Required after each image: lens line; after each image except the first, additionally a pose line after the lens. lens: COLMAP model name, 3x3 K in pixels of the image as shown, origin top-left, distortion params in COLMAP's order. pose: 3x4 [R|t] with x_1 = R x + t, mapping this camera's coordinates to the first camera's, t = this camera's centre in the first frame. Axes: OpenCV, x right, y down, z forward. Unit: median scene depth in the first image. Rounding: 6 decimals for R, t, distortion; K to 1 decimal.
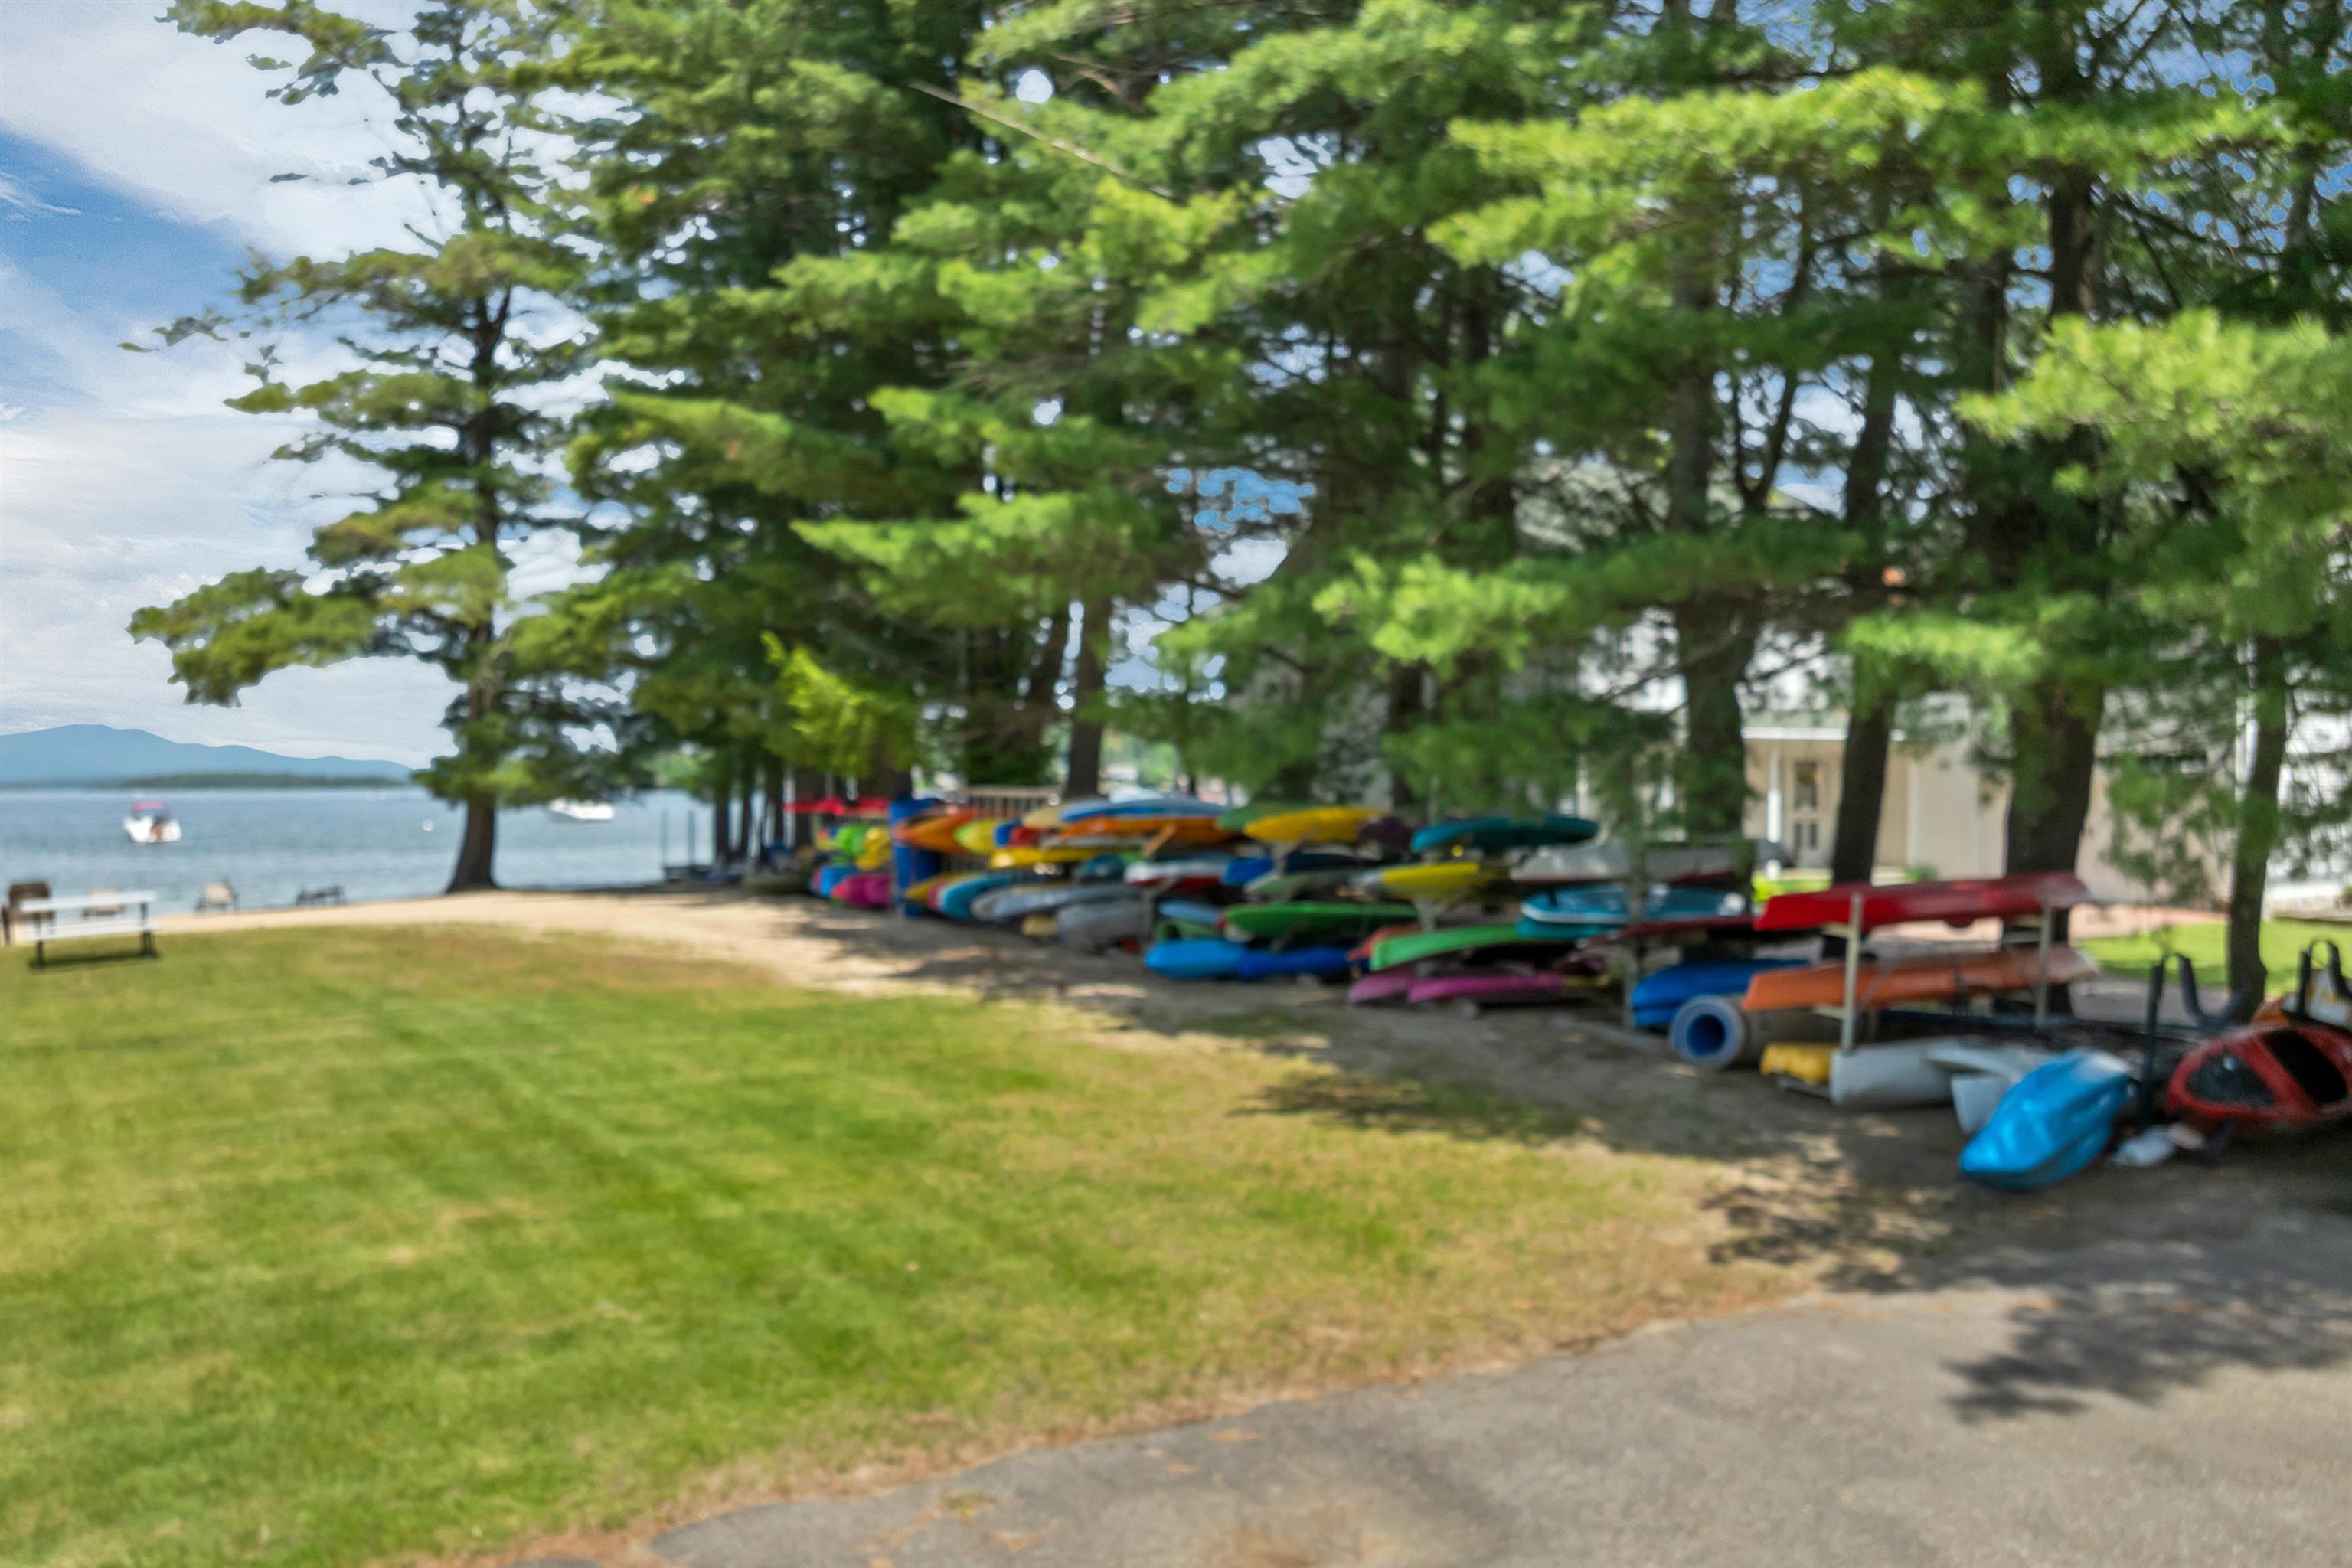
lens RADIAL K [[1612.1, 0, 1176.0], [0, 1612.1, 784.0], [0, 0, 1]] dist [-0.000368, -0.001485]
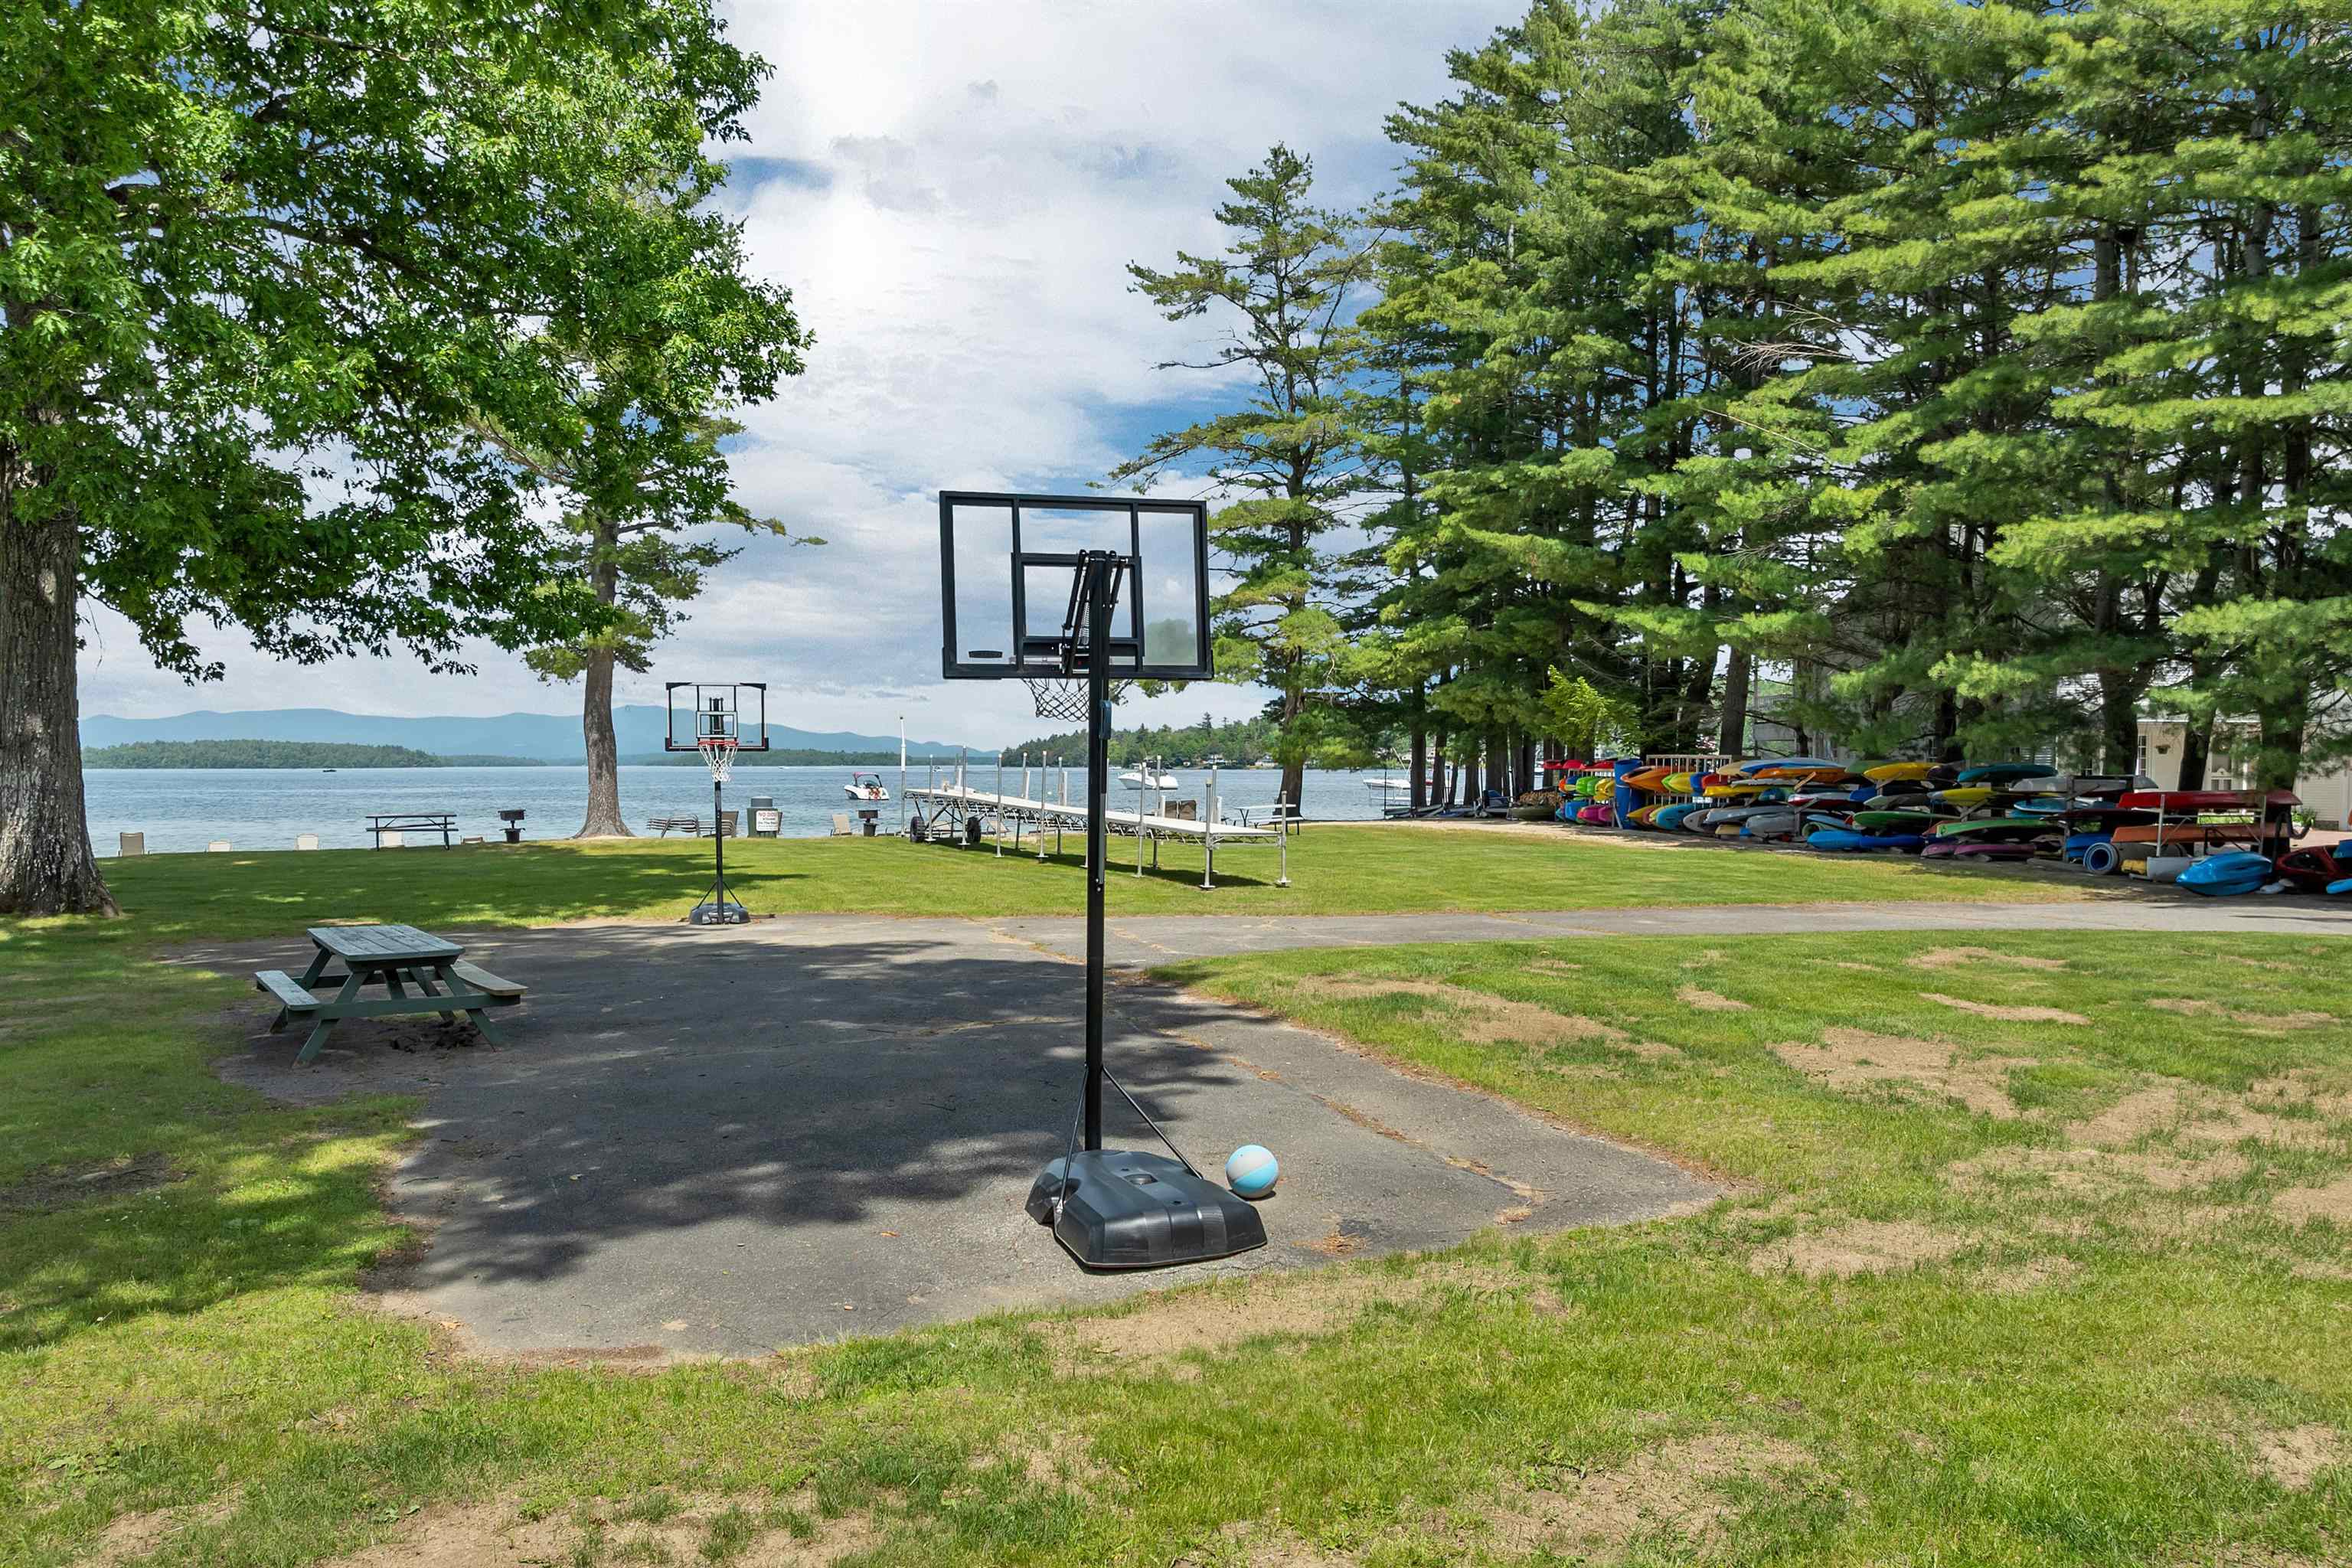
lens RADIAL K [[1712.1, 0, 1188.8], [0, 1712.1, 840.8], [0, 0, 1]] dist [-0.041865, 0.002283]
pose [[0.971800, 0.016505, -0.235227, -0.294157], [-0.007145, 0.999150, 0.040587, 0.035766], [0.235697, -0.037762, 0.971093, -1.331111]]
